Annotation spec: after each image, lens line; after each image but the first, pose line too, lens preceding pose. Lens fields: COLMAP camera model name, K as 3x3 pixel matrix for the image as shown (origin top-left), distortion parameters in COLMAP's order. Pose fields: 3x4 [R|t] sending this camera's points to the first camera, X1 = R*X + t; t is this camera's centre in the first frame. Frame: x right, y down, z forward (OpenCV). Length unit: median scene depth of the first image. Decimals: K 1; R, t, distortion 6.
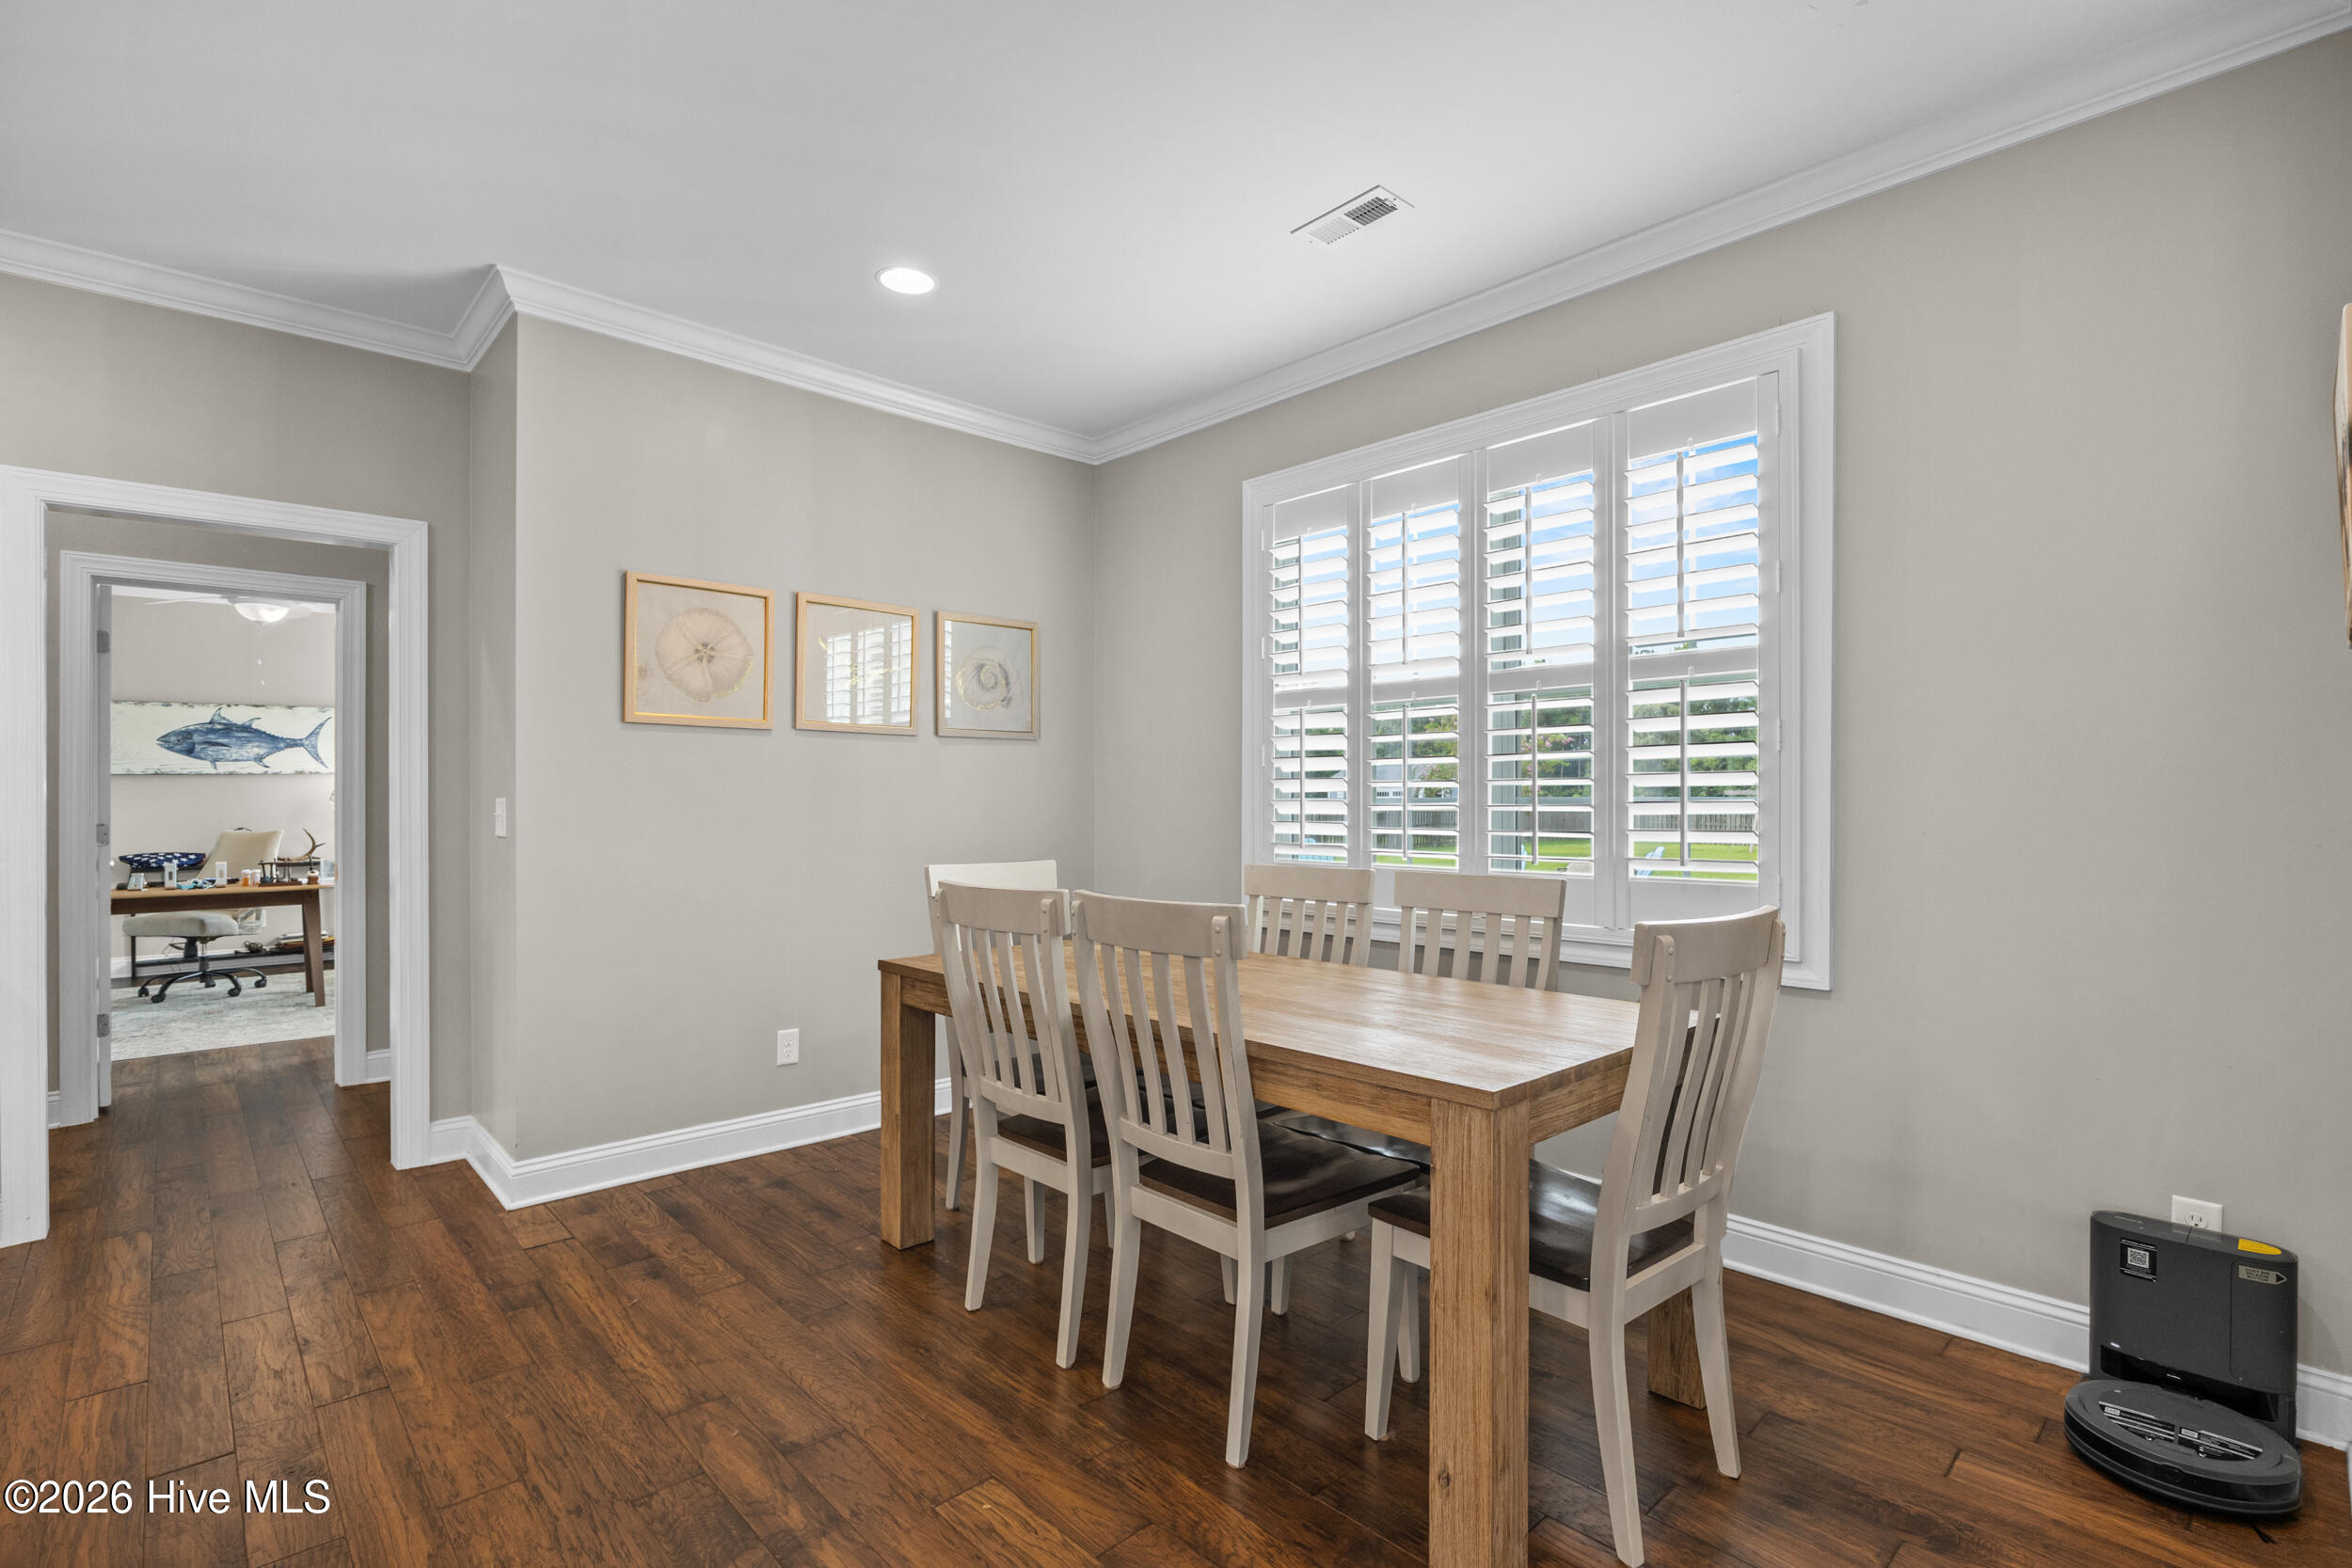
lens RADIAL K [[1085.8, 0, 1175.0], [0, 1085.8, 797.9], [0, 0, 1]] dist [-0.012116, -0.000187]
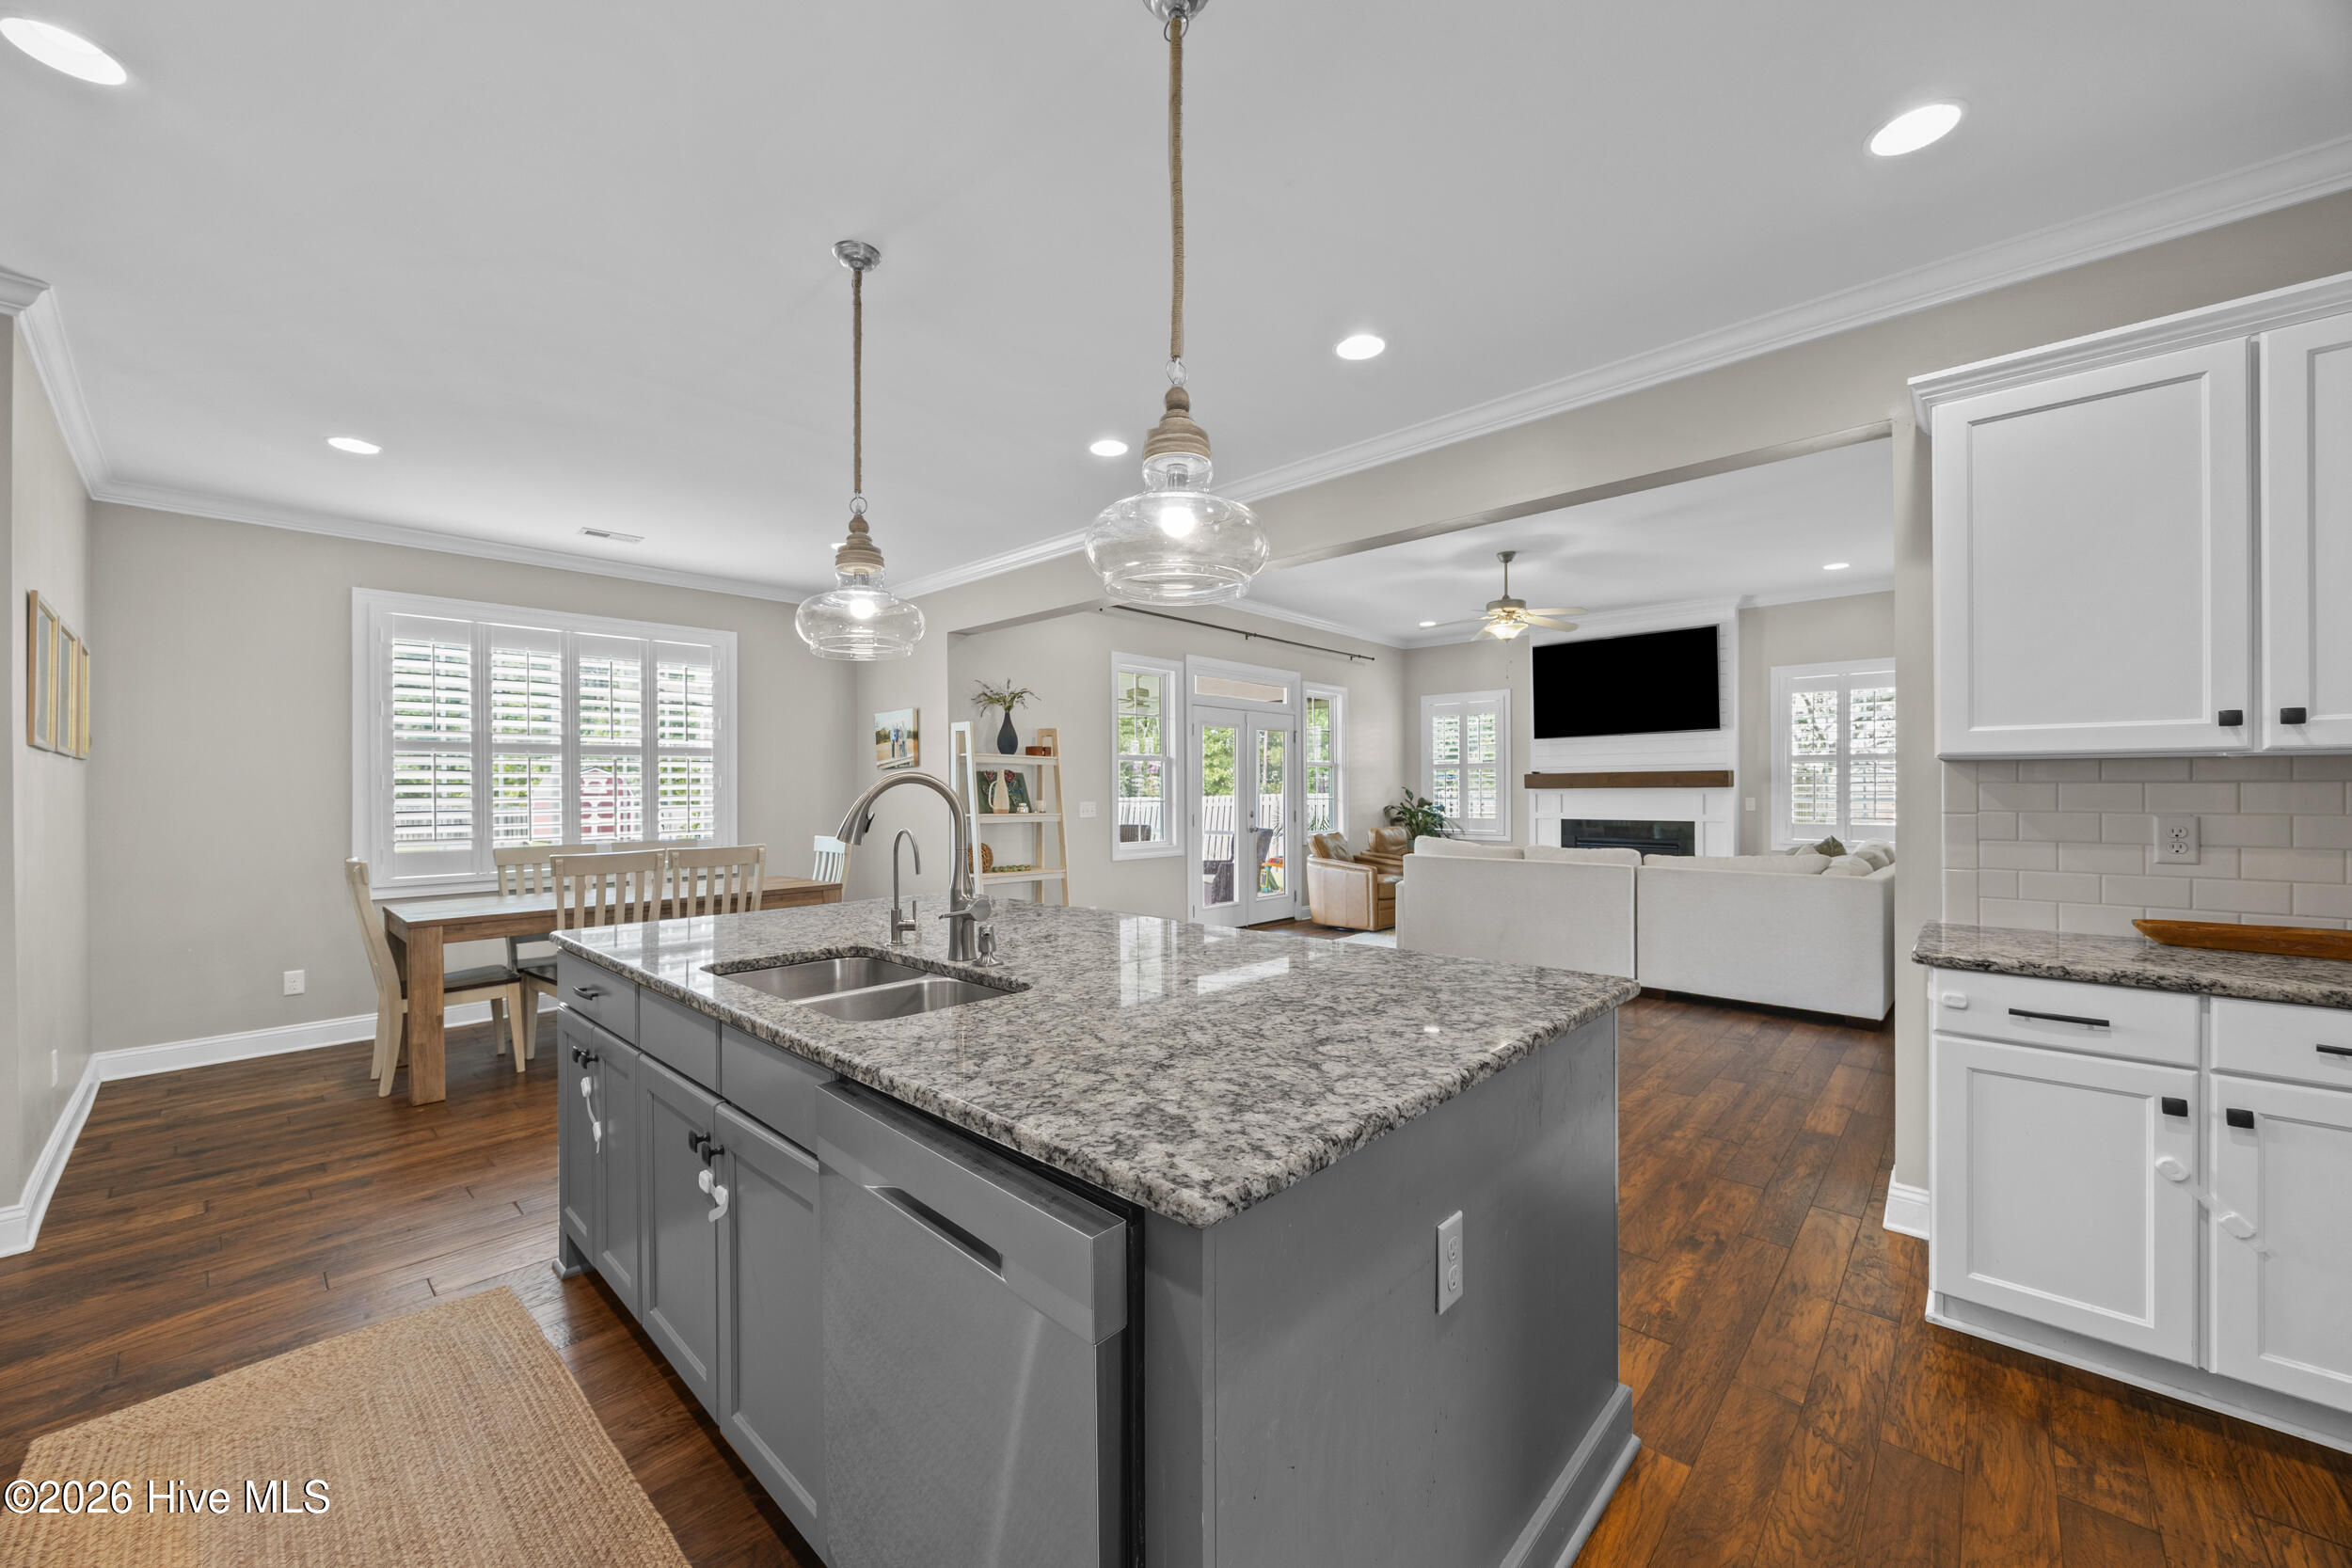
lens RADIAL K [[891.7, 0, 1159.2], [0, 891.7, 792.0], [0, 0, 1]] dist [-0.001585, -0.000589]
pose [[-0.065666, -0.000013, 0.997842, -1.324013], [0.010594, 0.999944, 0.000710, -0.016256], [-0.997785, 0.010618, -0.065662, 0.036383]]
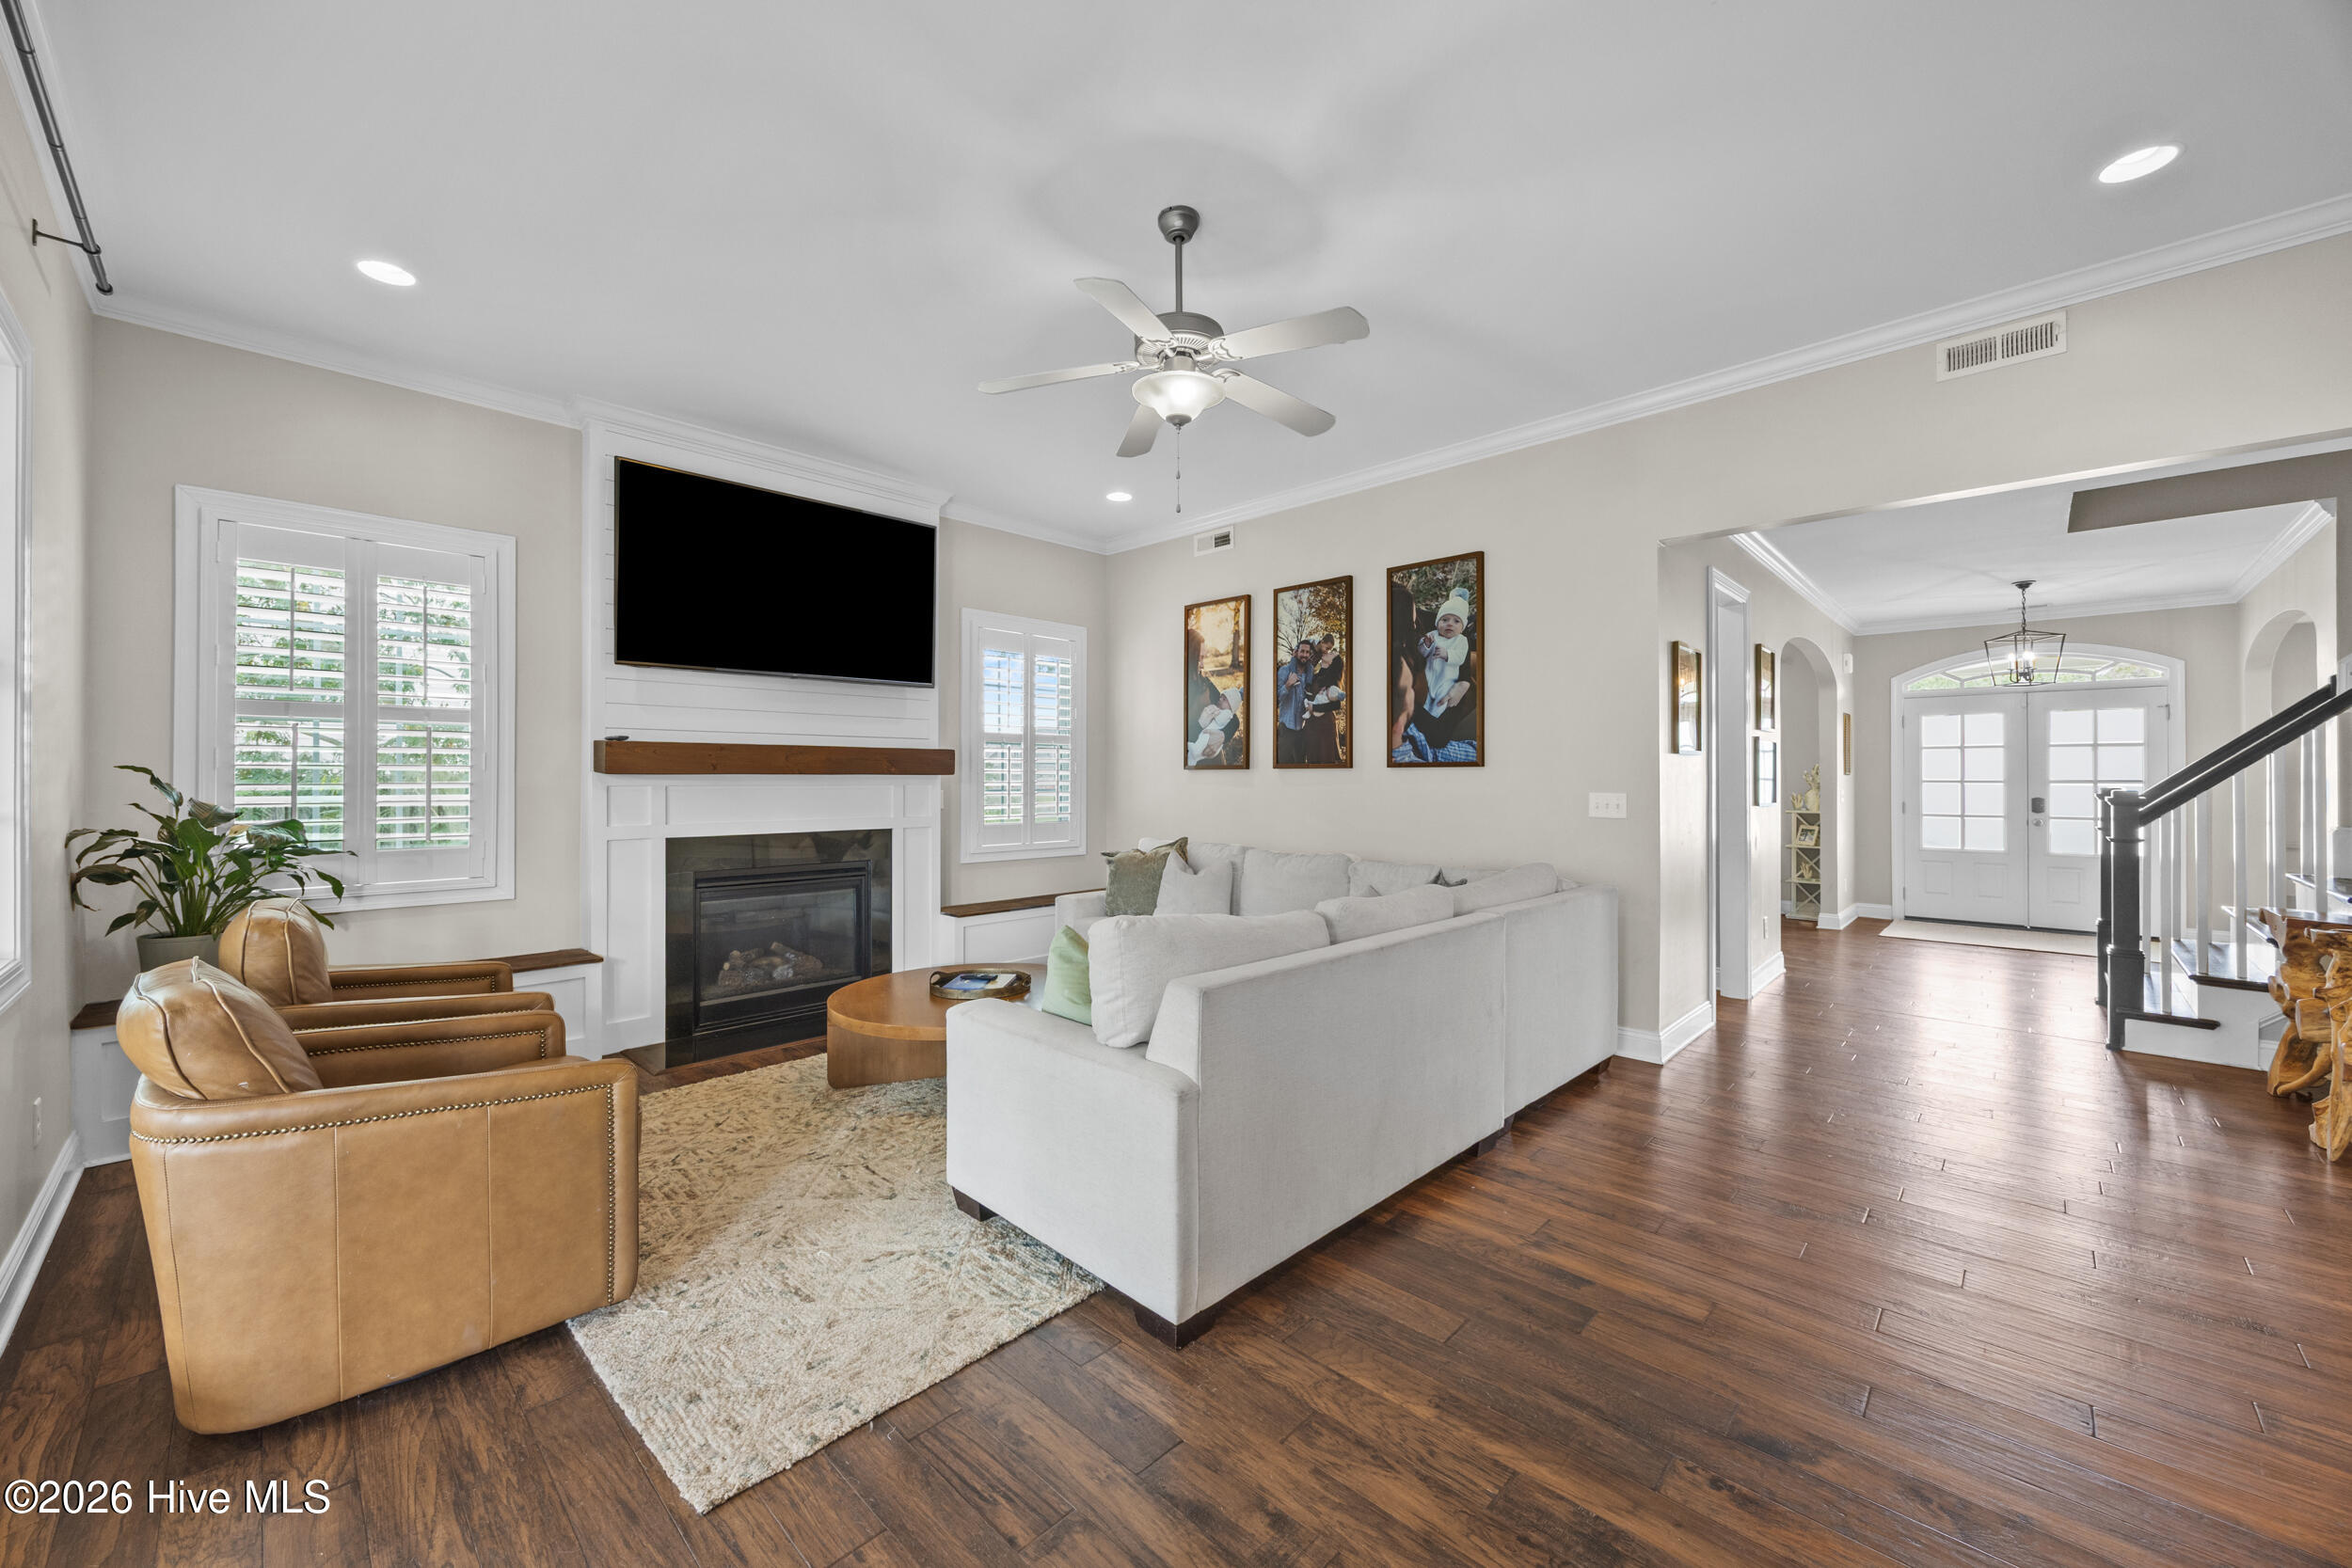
lens RADIAL K [[891.7, 0, 1176.5], [0, 891.7, 777.3], [0, 0, 1]] dist [-0.001585, -0.000589]
pose [[-0.998387, -0.002728, -0.056711, 0.530287], [-0.002955, 0.999988, 0.003914, -0.014700], [0.056700, 0.004075, -0.998383, -0.027790]]
